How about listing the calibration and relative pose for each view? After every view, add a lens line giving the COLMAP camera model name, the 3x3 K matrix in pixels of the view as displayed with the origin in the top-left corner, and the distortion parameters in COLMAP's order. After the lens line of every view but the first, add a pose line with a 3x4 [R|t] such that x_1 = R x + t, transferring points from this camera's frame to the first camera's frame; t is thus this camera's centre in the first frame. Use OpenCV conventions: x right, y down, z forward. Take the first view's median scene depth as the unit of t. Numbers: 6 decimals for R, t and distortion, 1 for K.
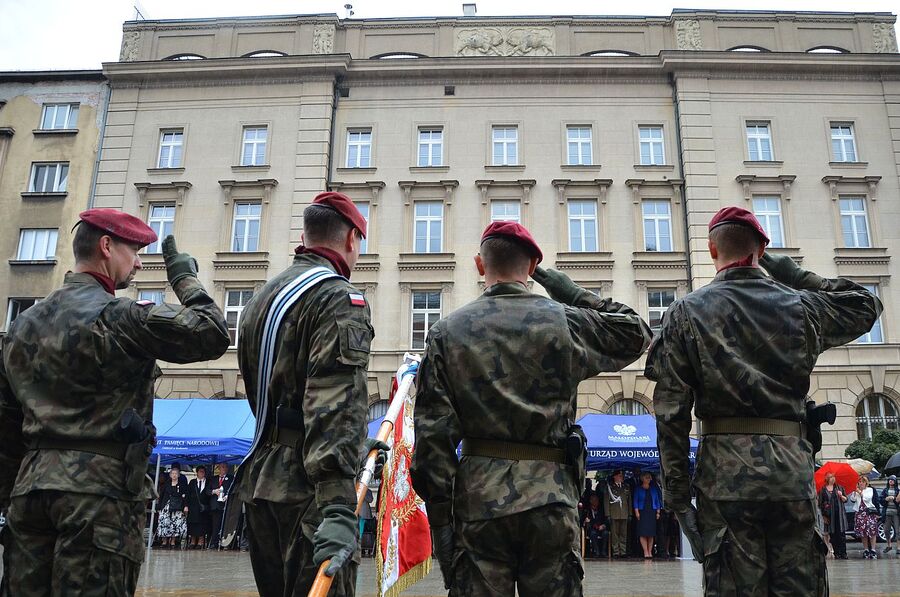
lens RADIAL K [[703.5, 0, 464.1], [0, 703.5, 296.4], [0, 0, 1]] dist [-0.145455, 0.104818]
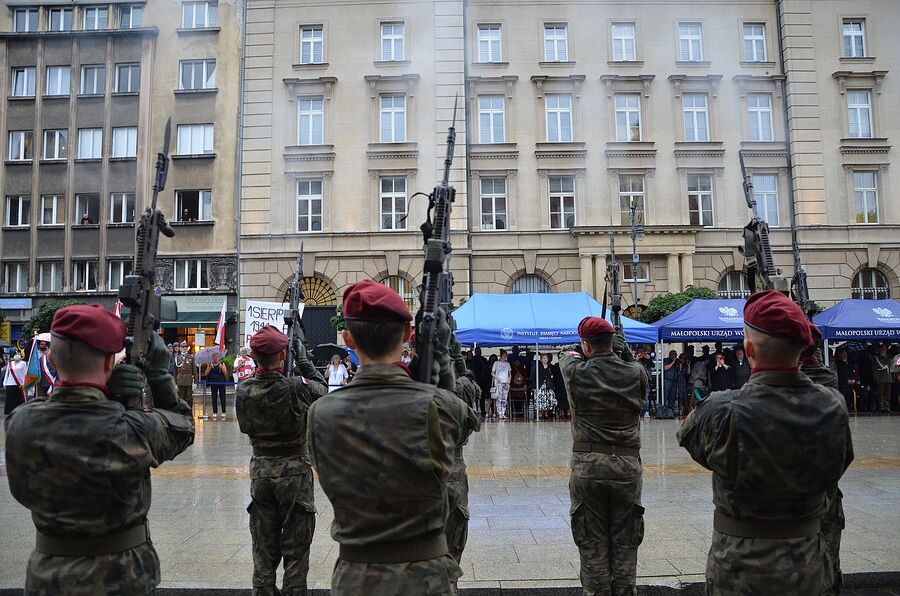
lens RADIAL K [[621.5, 0, 450.0], [0, 621.5, 298.0], [0, 0, 1]] dist [-0.124294, 0.073214]
pose [[0.999827, -0.015491, 0.010282, -0.233200], [0.013372, 0.983354, 0.181205, 0.001901], [-0.012918, -0.181036, 0.983392, 0.003751]]
